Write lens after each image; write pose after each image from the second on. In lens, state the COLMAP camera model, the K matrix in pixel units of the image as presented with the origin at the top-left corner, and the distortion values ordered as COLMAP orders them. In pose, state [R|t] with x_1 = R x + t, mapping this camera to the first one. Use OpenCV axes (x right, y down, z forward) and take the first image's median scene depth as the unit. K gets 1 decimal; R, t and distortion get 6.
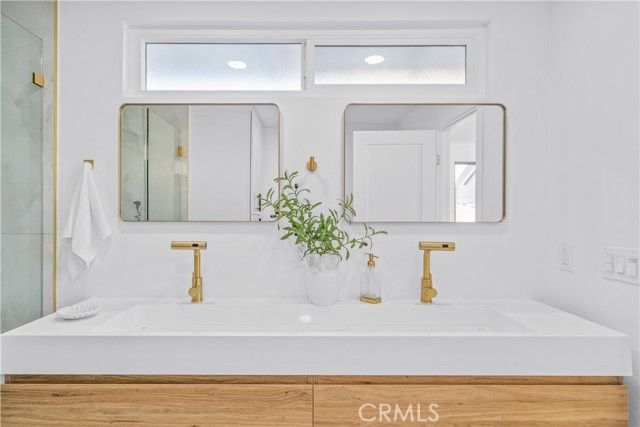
lens RADIAL K [[340.1, 0, 318.4], [0, 340.1, 214.5], [0, 0, 1]] dist [-0.005130, -0.001032]
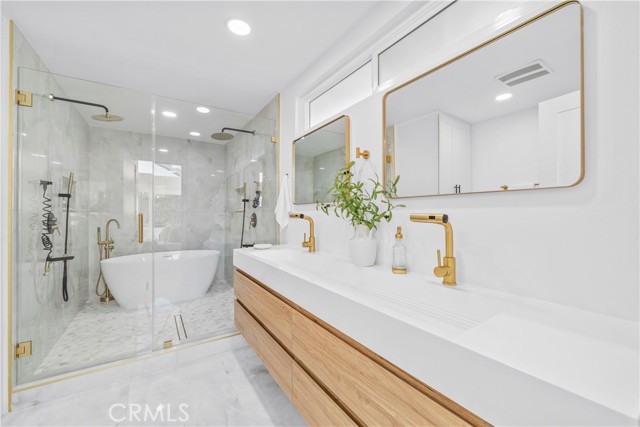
lens RADIAL K [[260.4, 0, 319.1], [0, 260.4, 213.9], [0, 0, 1]] dist [0.001226, 0.000427]
pose [[0.548282, -0.000402, -0.836294, 0.773497], [0.008708, 0.999948, 0.005228, 0.077141], [0.836248, -0.010149, 0.548257, 0.392769]]
